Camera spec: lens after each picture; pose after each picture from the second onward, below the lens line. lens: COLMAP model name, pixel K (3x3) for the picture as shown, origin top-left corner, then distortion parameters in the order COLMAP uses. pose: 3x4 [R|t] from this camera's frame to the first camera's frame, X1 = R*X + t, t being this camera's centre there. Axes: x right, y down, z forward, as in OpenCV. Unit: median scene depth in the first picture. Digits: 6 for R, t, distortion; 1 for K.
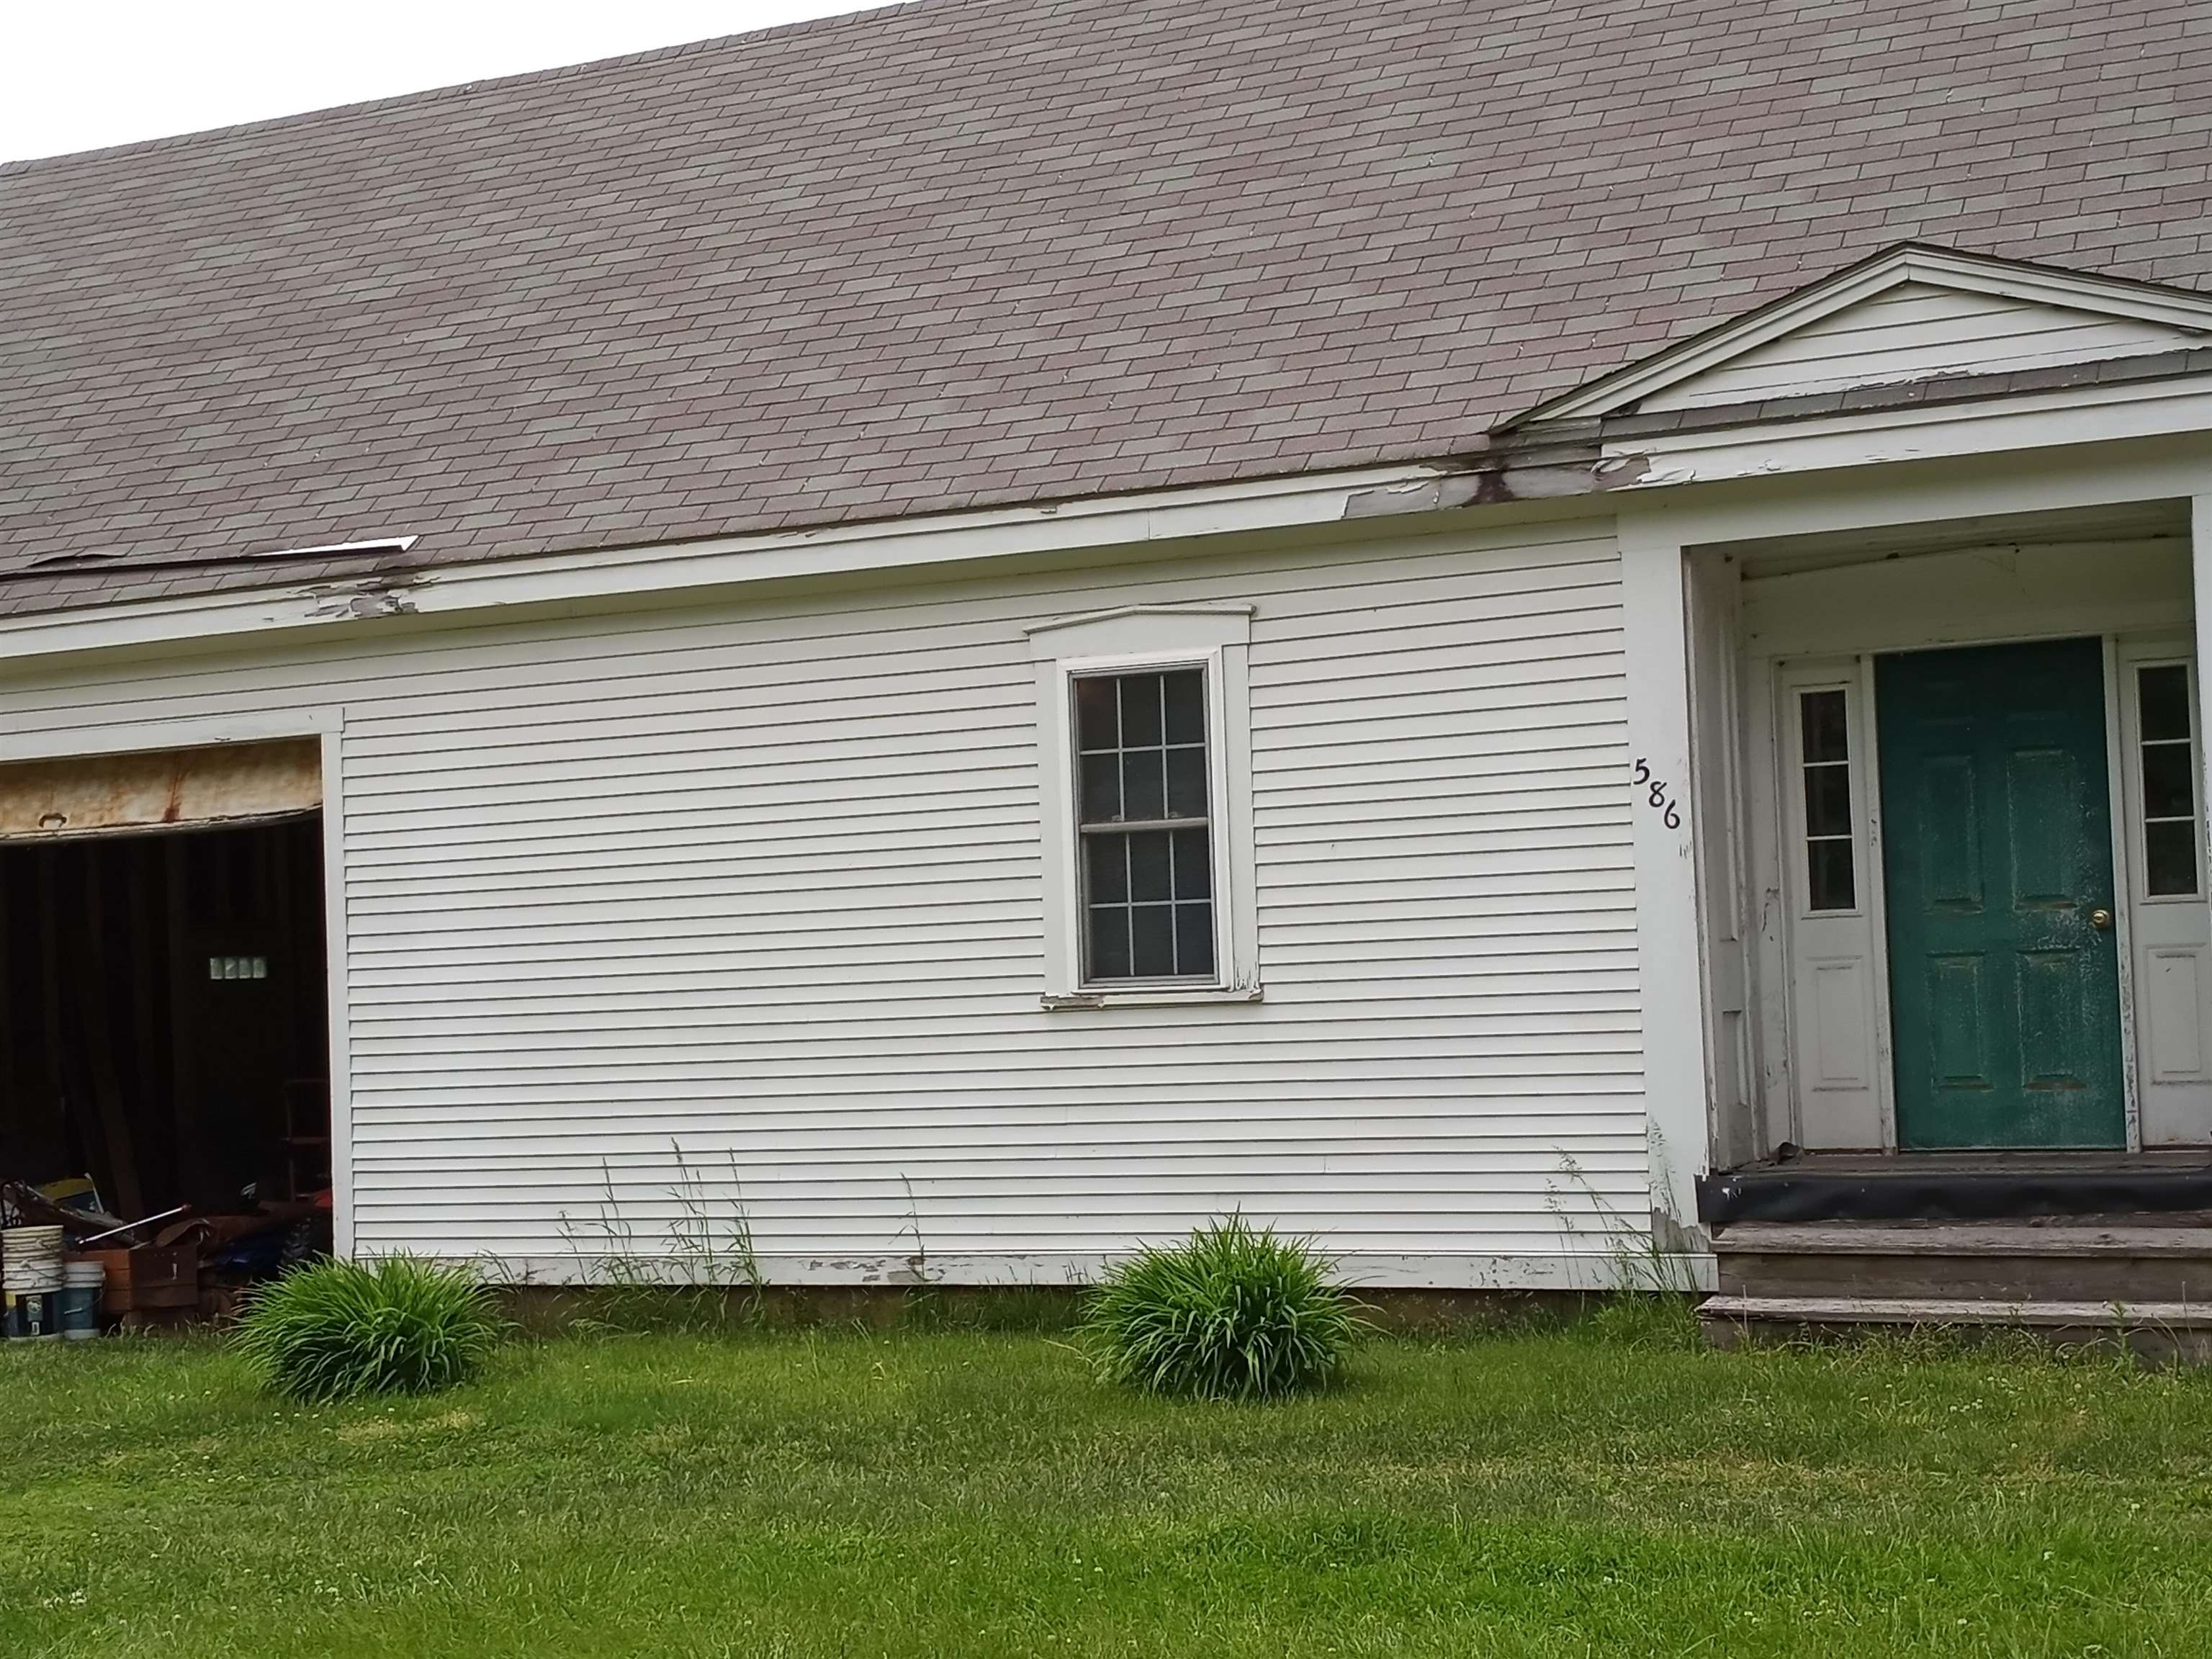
lens RADIAL K [[3287.2, 0, 1096.1], [0, 3287.2, 869.1], [0, 0, 1]] dist [0.325813, -1.637937]
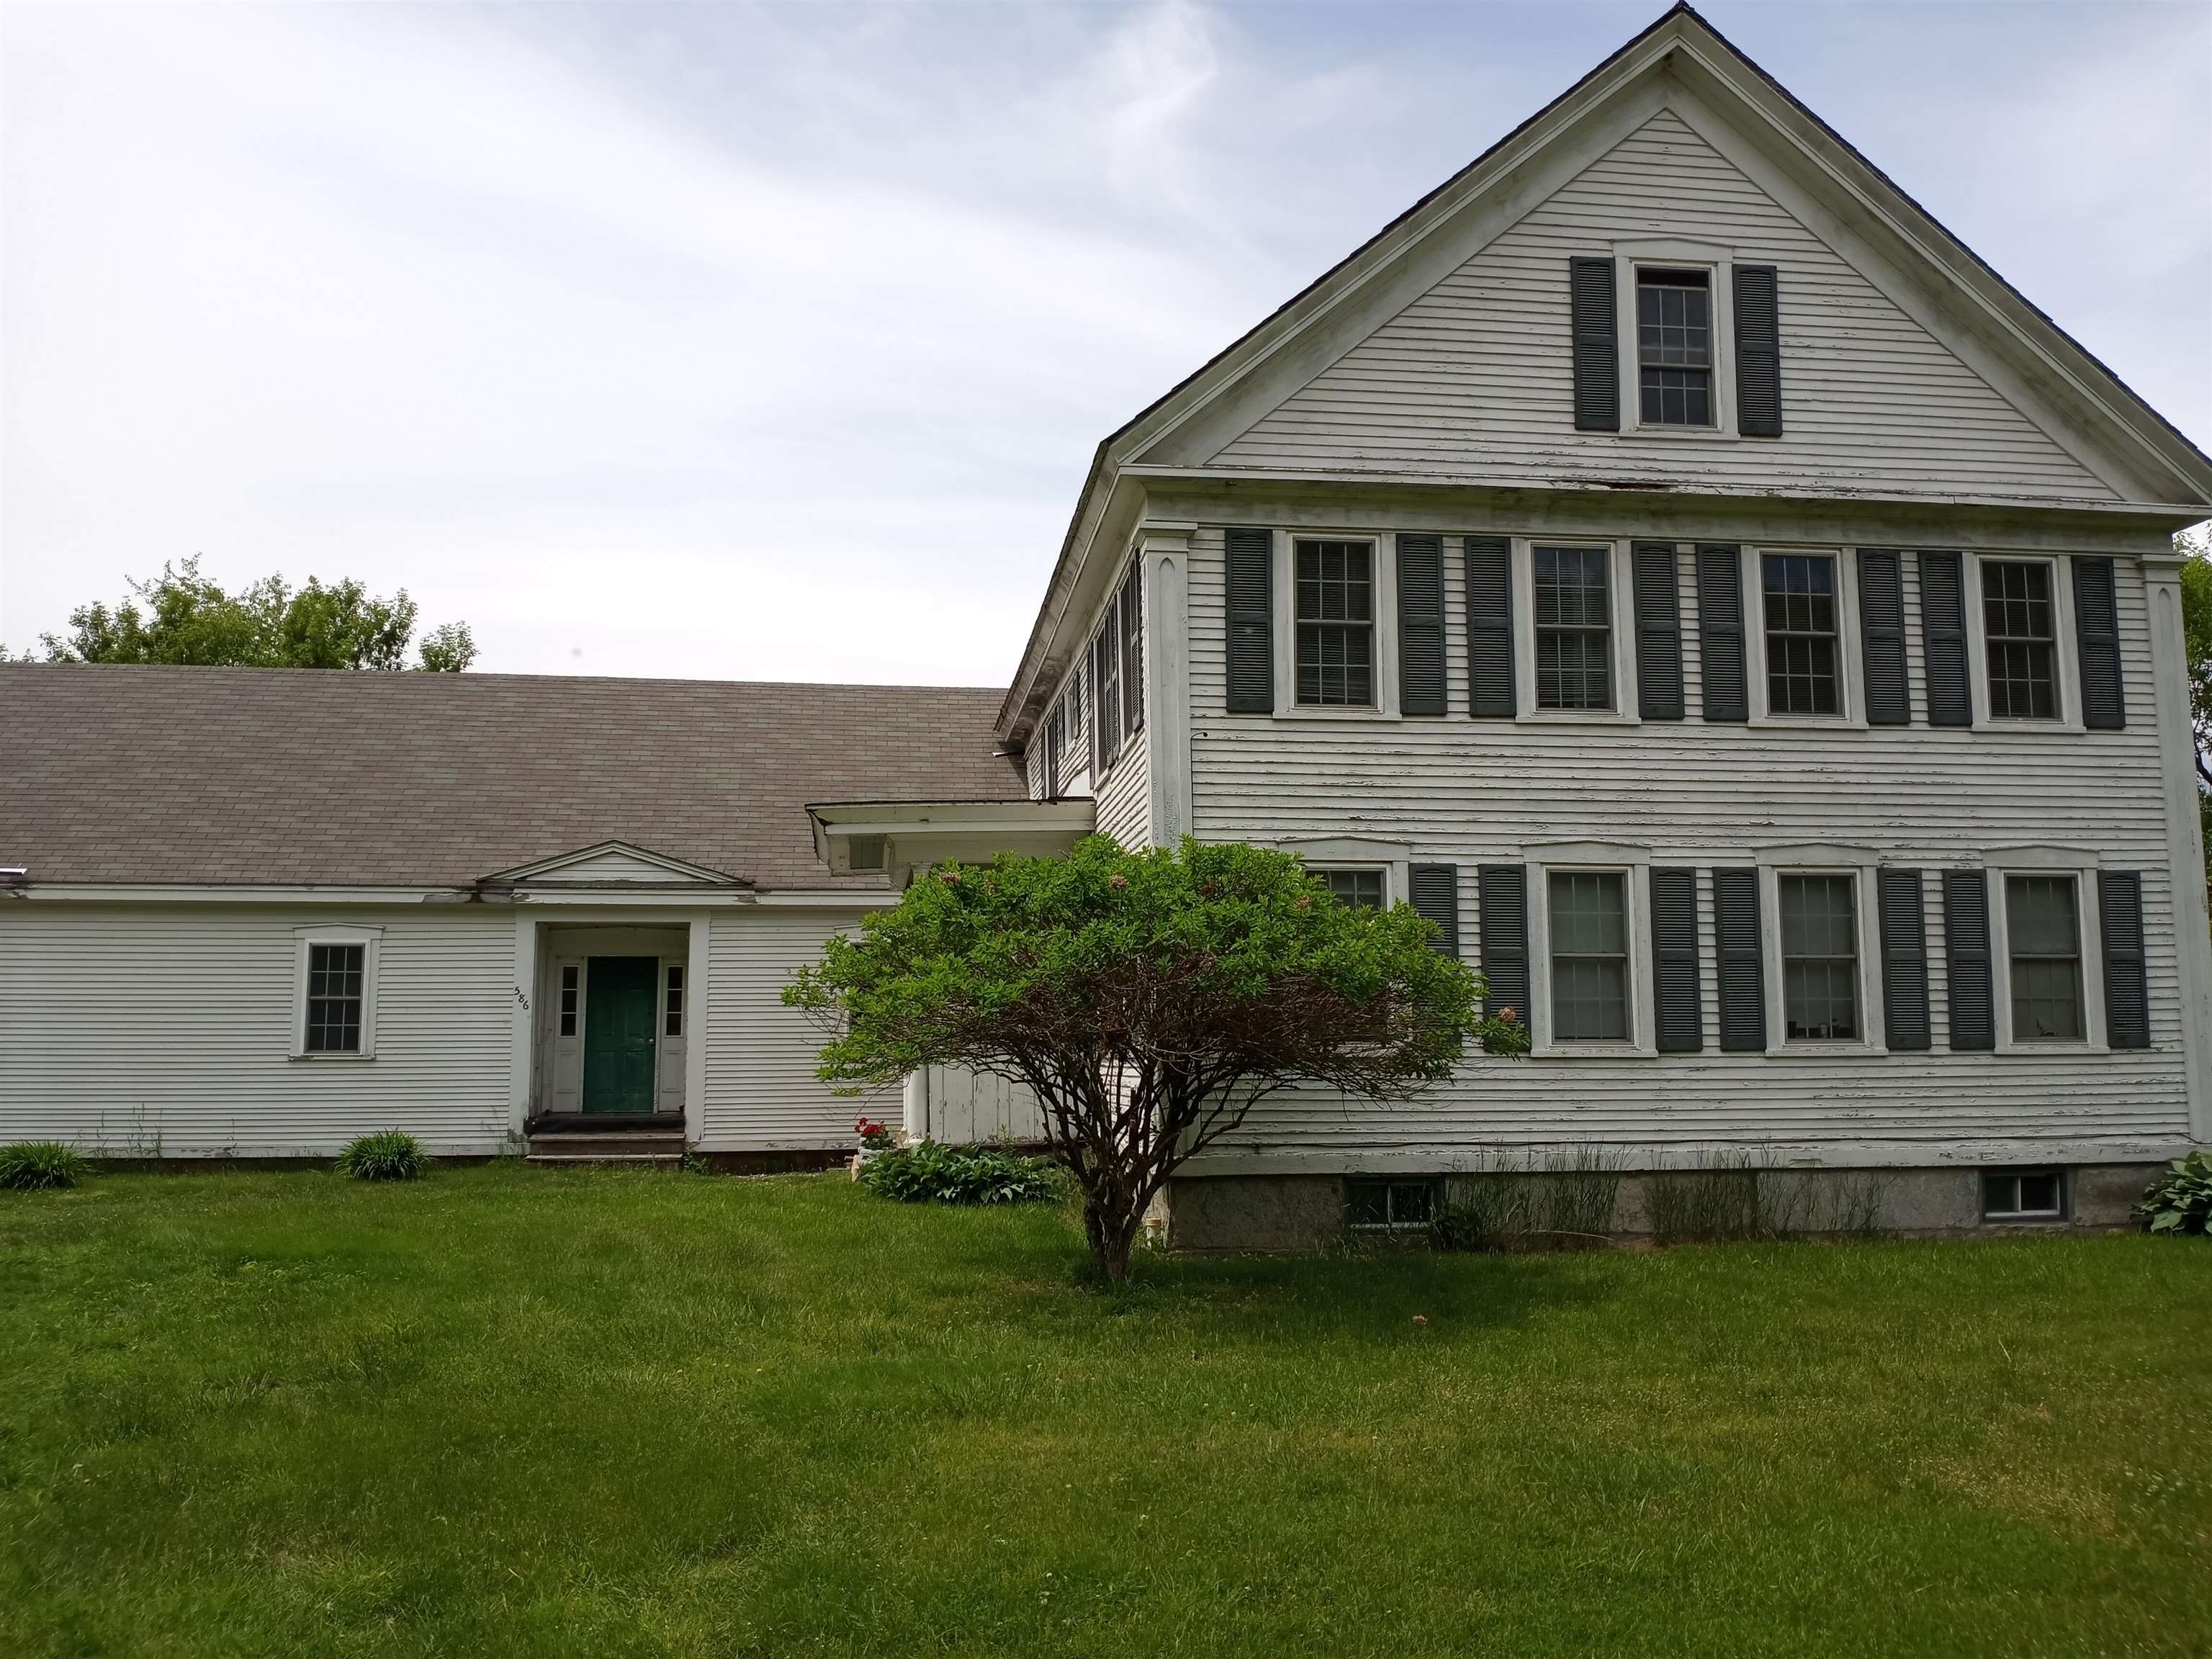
lens RADIAL K [[1783.1, 0, 1106.0], [0, 1783.1, 829.5], [0, 0, 1]] dist [0.095415, -0.194354]
pose [[0.836291, 0.101782, 0.538756, -0.291763], [-0.051720, 0.992881, -0.107291, -0.025822], [-0.545841, 0.061862, 0.835602, -0.721401]]
